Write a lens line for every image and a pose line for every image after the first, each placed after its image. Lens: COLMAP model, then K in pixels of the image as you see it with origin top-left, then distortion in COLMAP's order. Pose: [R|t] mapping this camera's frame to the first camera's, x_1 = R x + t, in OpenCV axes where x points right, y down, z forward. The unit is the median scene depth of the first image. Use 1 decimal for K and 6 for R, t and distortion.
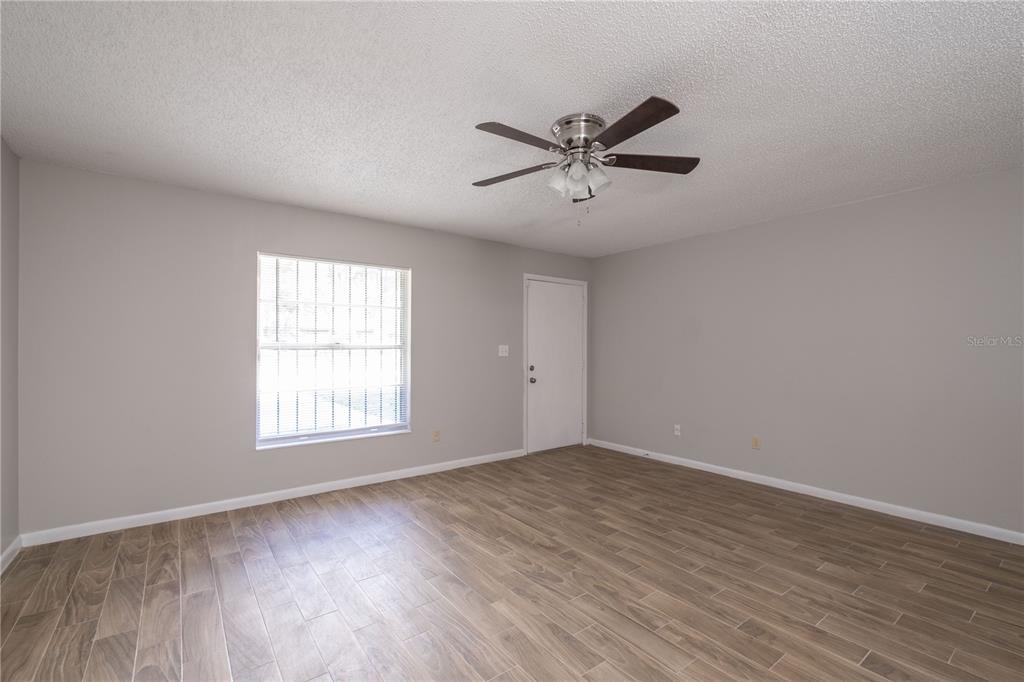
lens RADIAL K [[441.0, 0, 508.7], [0, 441.0, 349.6], [0, 0, 1]] dist [-0.001763, -0.000103]
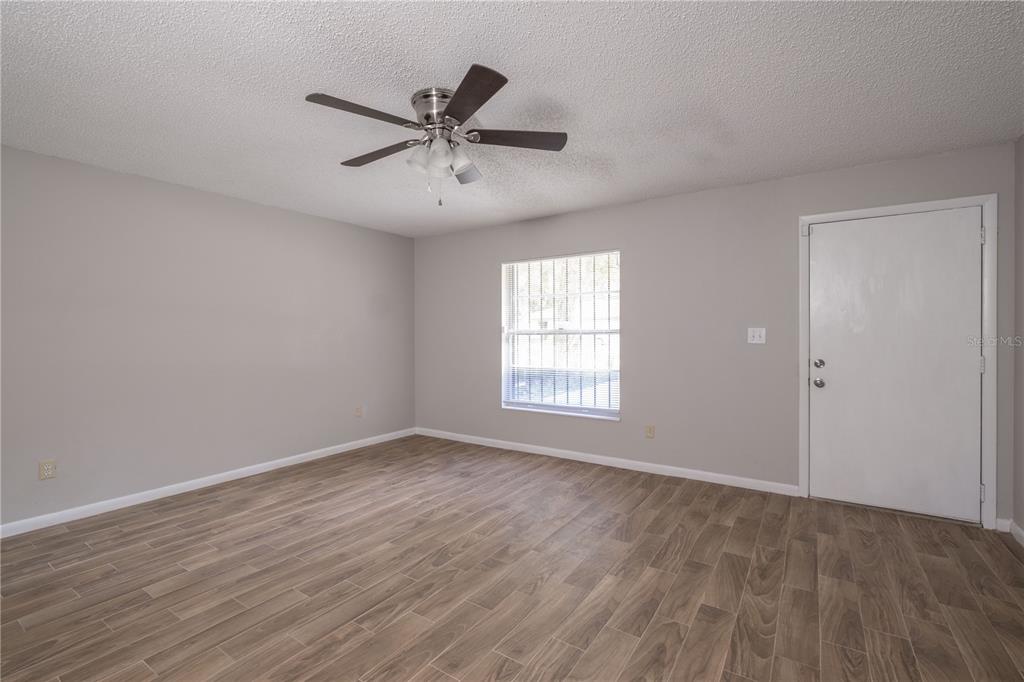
lens RADIAL K [[460.3, 0, 510.5], [0, 460.3, 335.8], [0, 0, 1]] dist [-0.001820, -0.000130]
pose [[0.338166, 0.002651, -0.941083, 0.720231], [0.001900, 0.999992, 0.003500, -0.000917], [0.941085, -0.002971, 0.338158, 0.501799]]
